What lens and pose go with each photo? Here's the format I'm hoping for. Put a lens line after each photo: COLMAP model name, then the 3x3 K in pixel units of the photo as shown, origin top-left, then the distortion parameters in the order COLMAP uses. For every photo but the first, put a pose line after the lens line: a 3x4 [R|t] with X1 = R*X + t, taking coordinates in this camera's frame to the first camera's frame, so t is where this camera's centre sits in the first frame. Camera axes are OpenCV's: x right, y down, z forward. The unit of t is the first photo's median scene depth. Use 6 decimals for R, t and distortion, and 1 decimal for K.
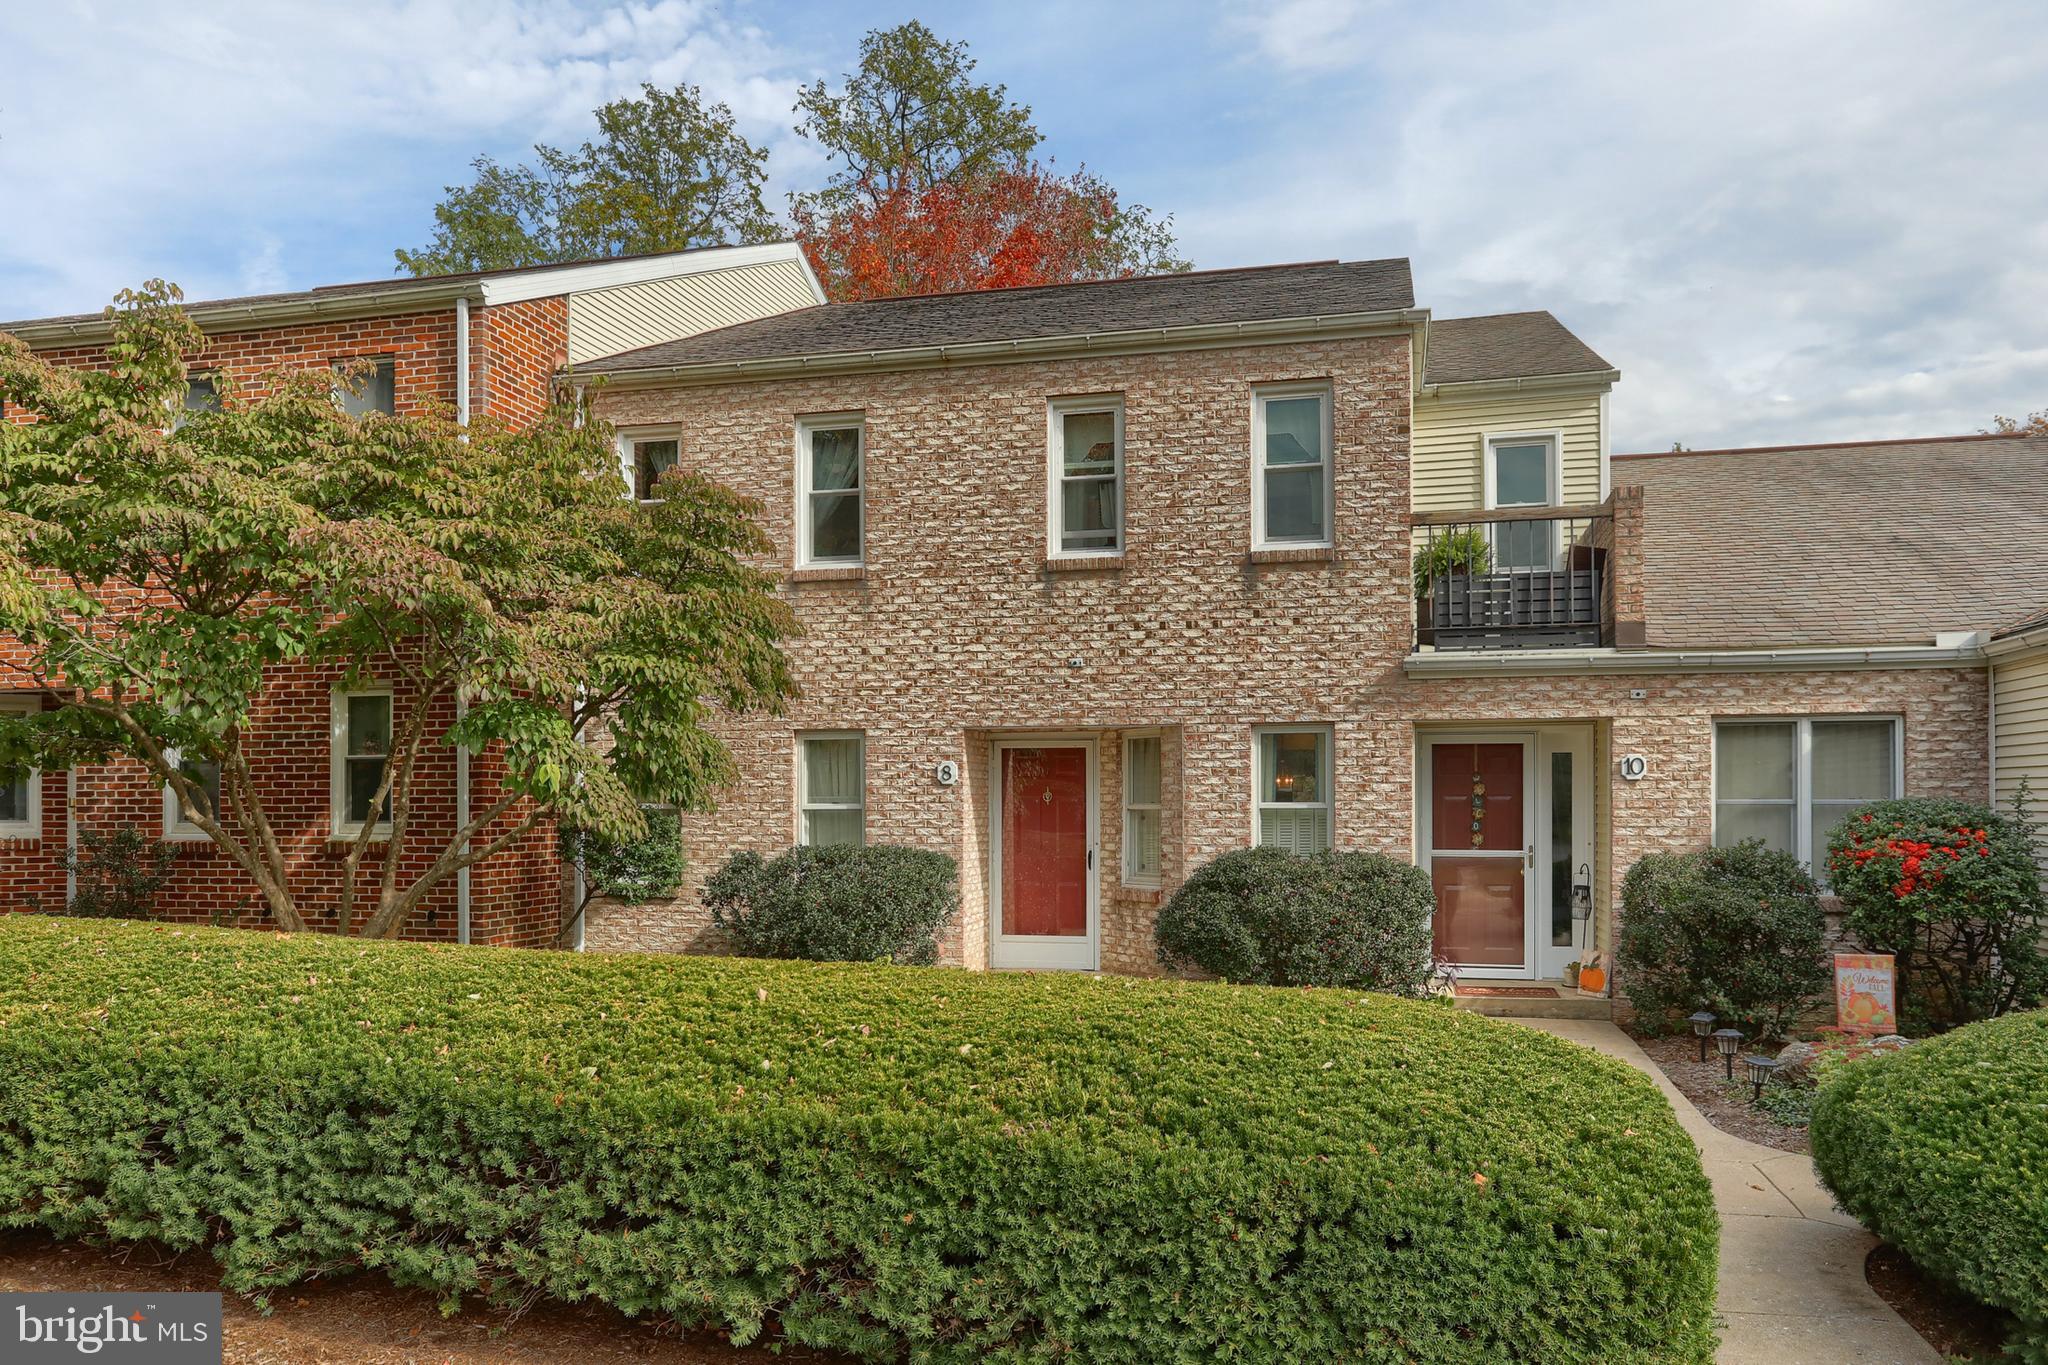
lens RADIAL K [[1490.7, 0, 1021.1], [0, 1490.7, 780.2], [0, 0, 1]] dist [-0.008012, 0.001030]
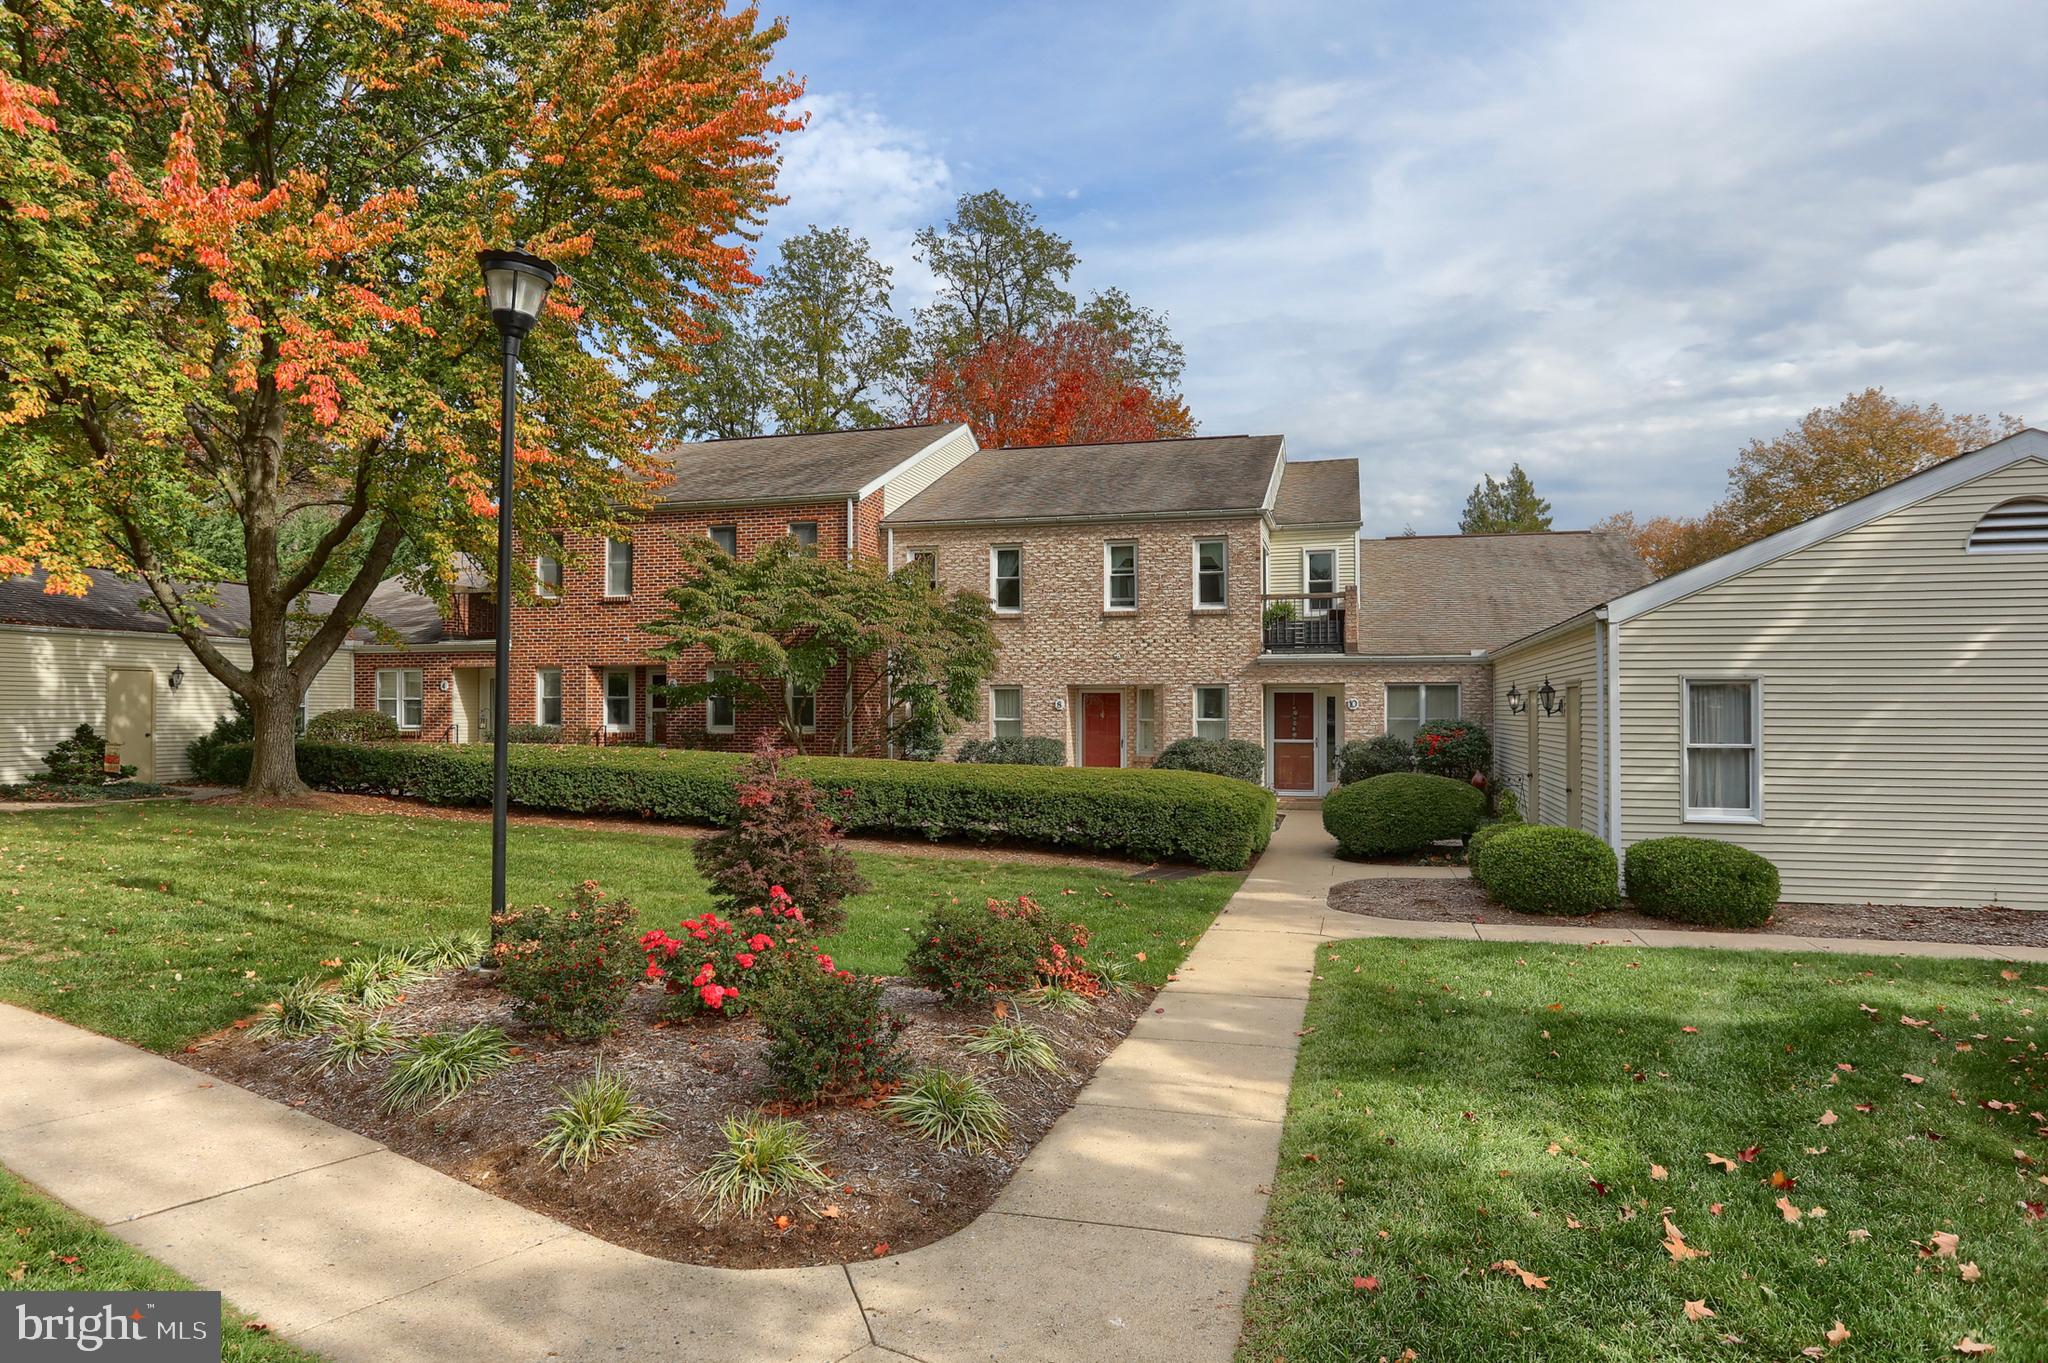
lens RADIAL K [[1262.1, 0, 1010.2], [0, 1262.1, 674.2], [0, 0, 1]] dist [-0.053423, 0.005523]
pose [[0.999590, 0.002186, -0.028553, -0.070942], [-0.002515, 0.999931, -0.011506, -0.029411], [0.028525, 0.011573, 0.999526, -0.933335]]
